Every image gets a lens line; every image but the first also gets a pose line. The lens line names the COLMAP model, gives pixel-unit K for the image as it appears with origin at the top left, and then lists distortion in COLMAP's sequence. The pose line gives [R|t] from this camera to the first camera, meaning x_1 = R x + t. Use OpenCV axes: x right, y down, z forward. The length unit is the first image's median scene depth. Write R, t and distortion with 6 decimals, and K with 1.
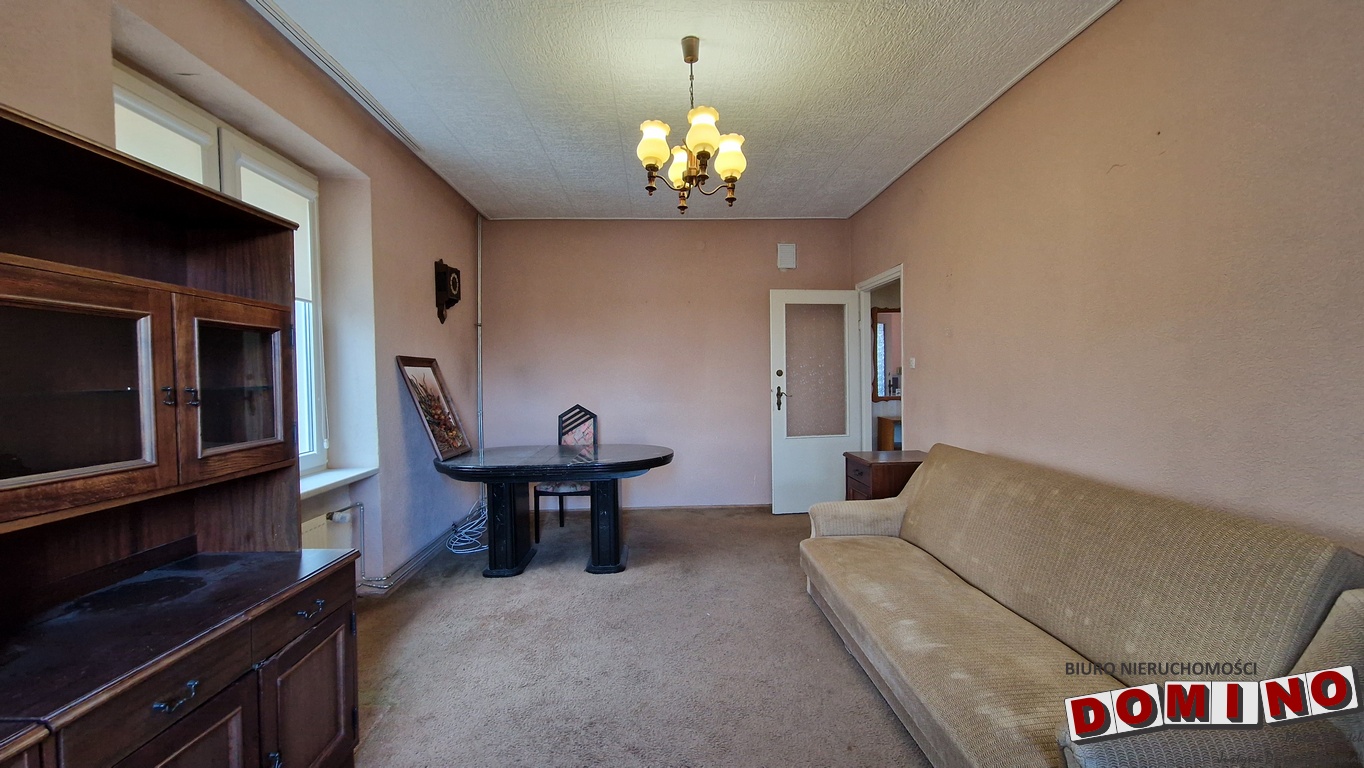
lens RADIAL K [[554.6, 0, 675.8], [0, 554.6, 391.9], [0, 0, 1]] dist [0.009562, -0.005488]
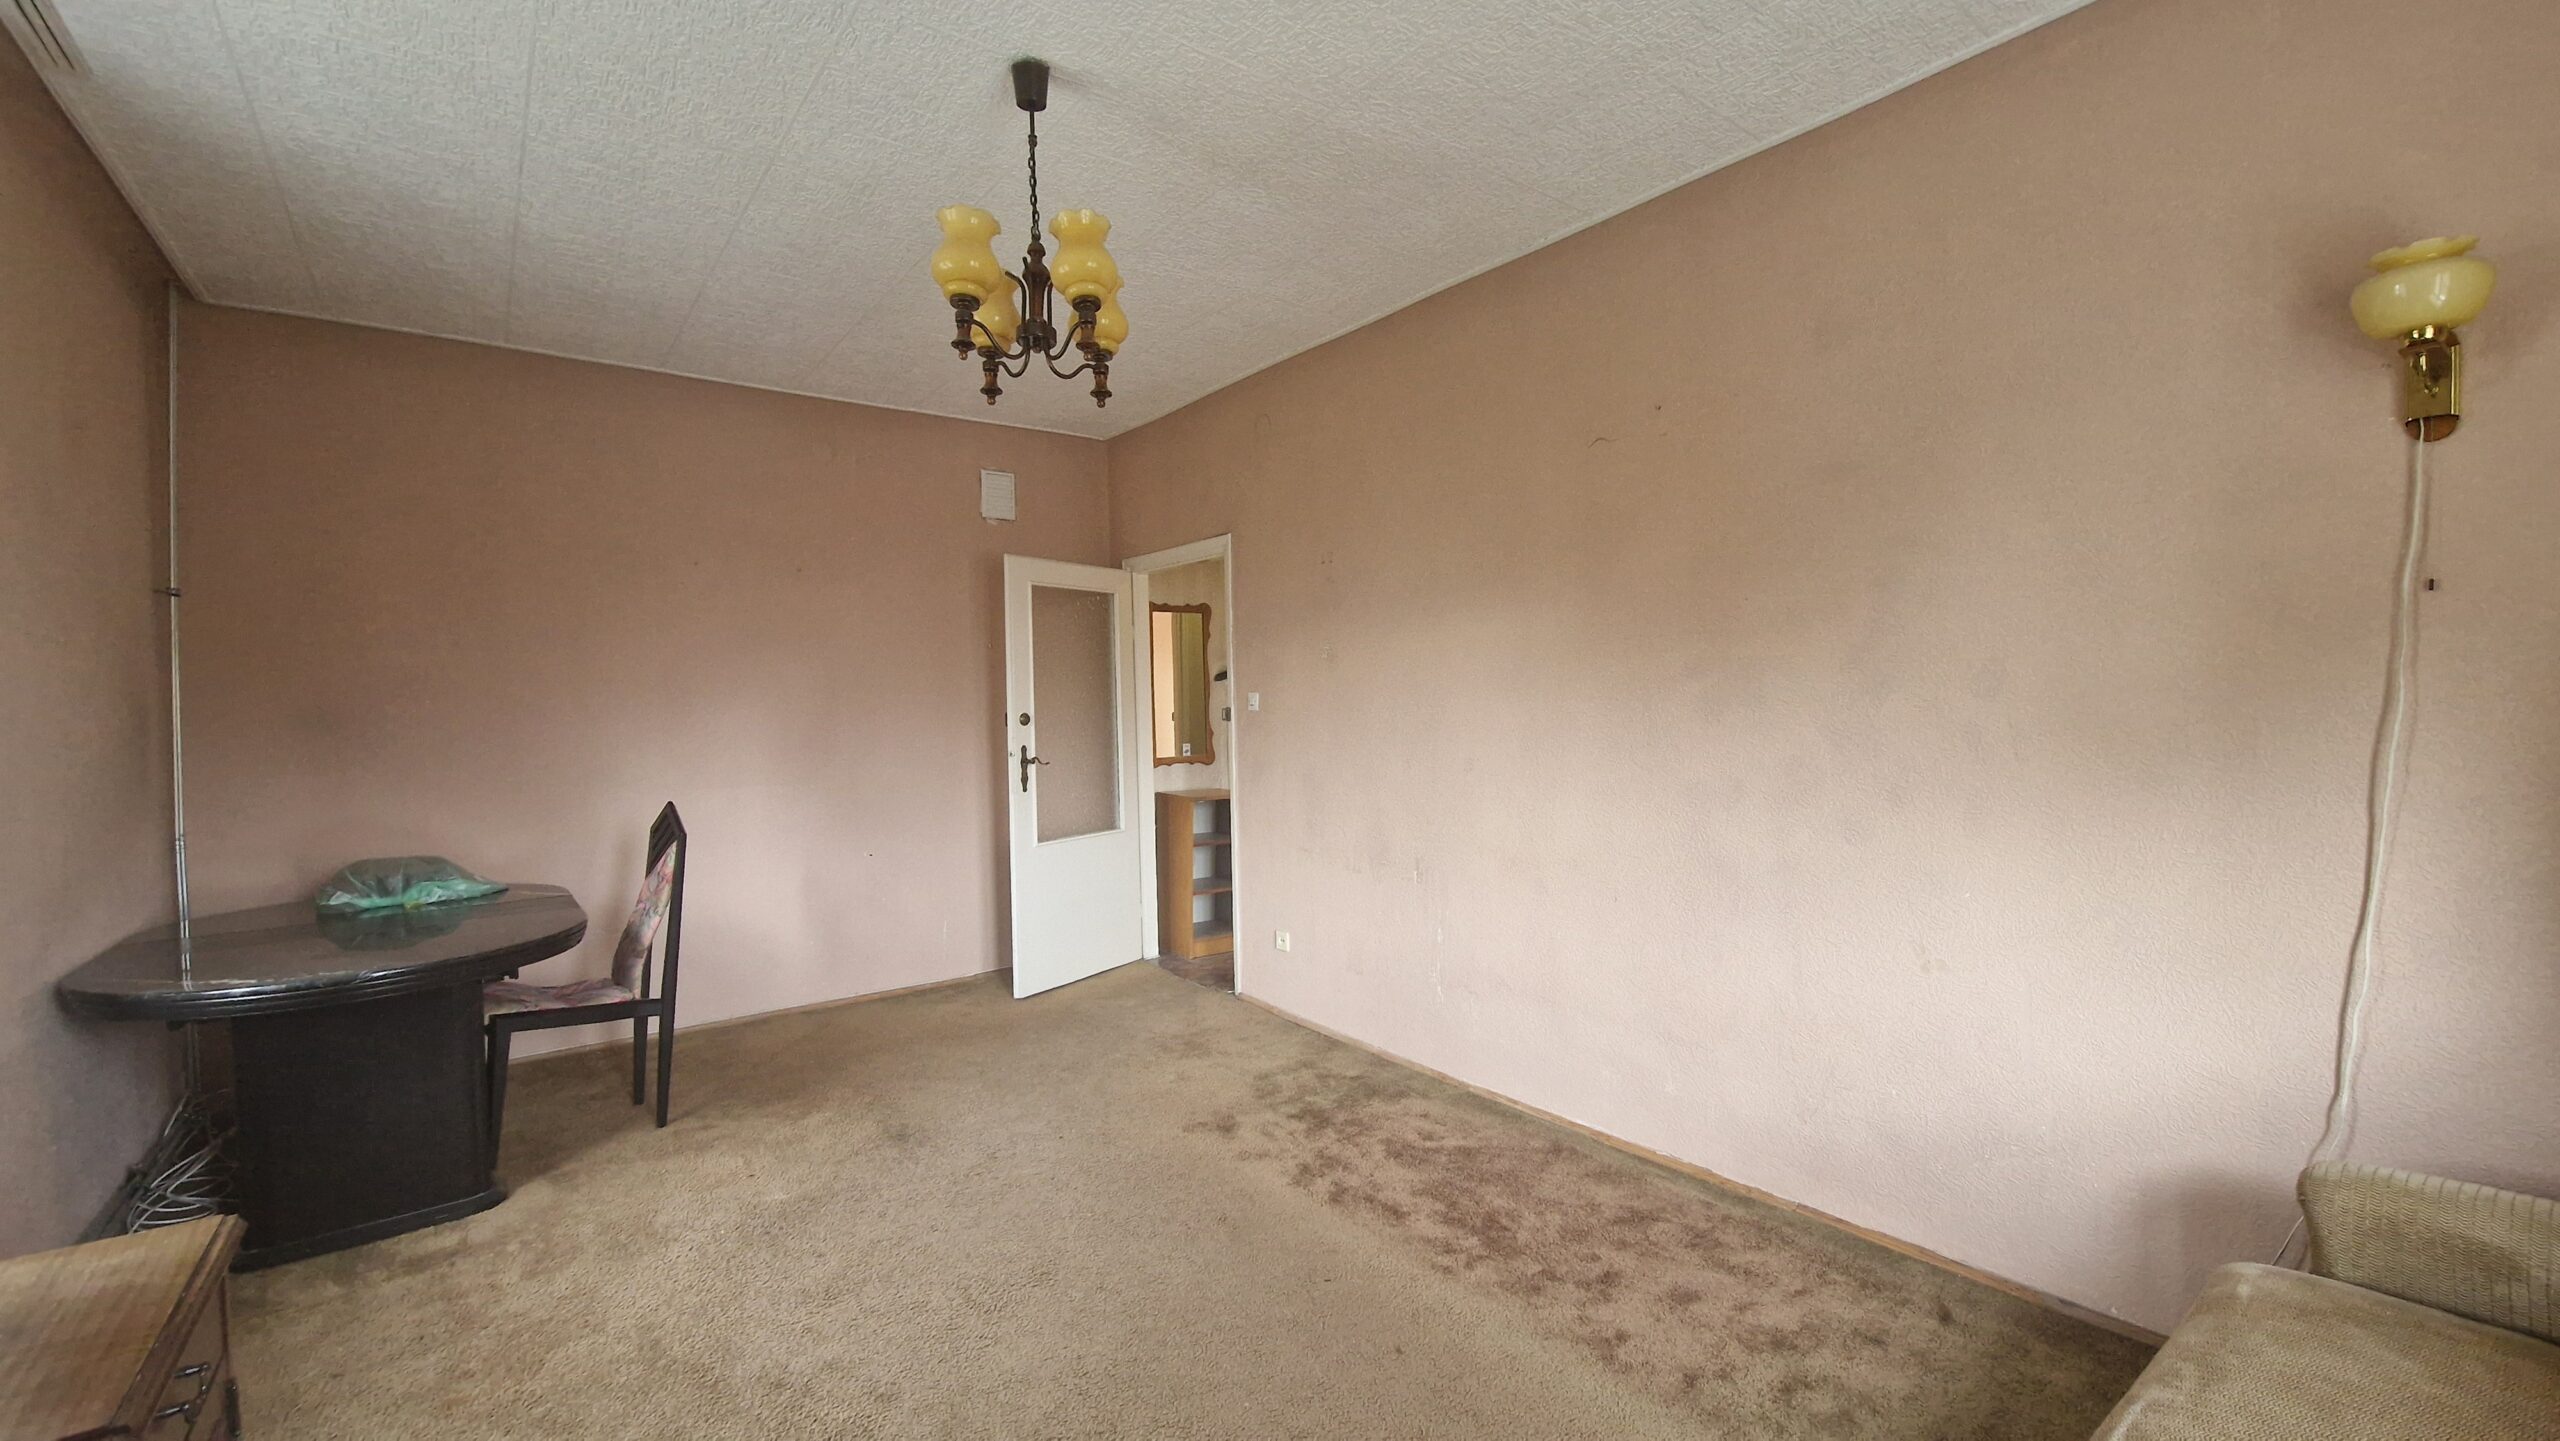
lens RADIAL K [[1052.5, 0, 1280.0], [0, 1052.5, 720.5], [0, 0, 1]] dist [-0.000963, 0.000275]
pose [[0.818030, -0.008421, 0.575114, -0.184150], [0.026218, 0.999399, -0.022658, -0.005125], [-0.574578, 0.033613, 0.817760, 0.055609]]
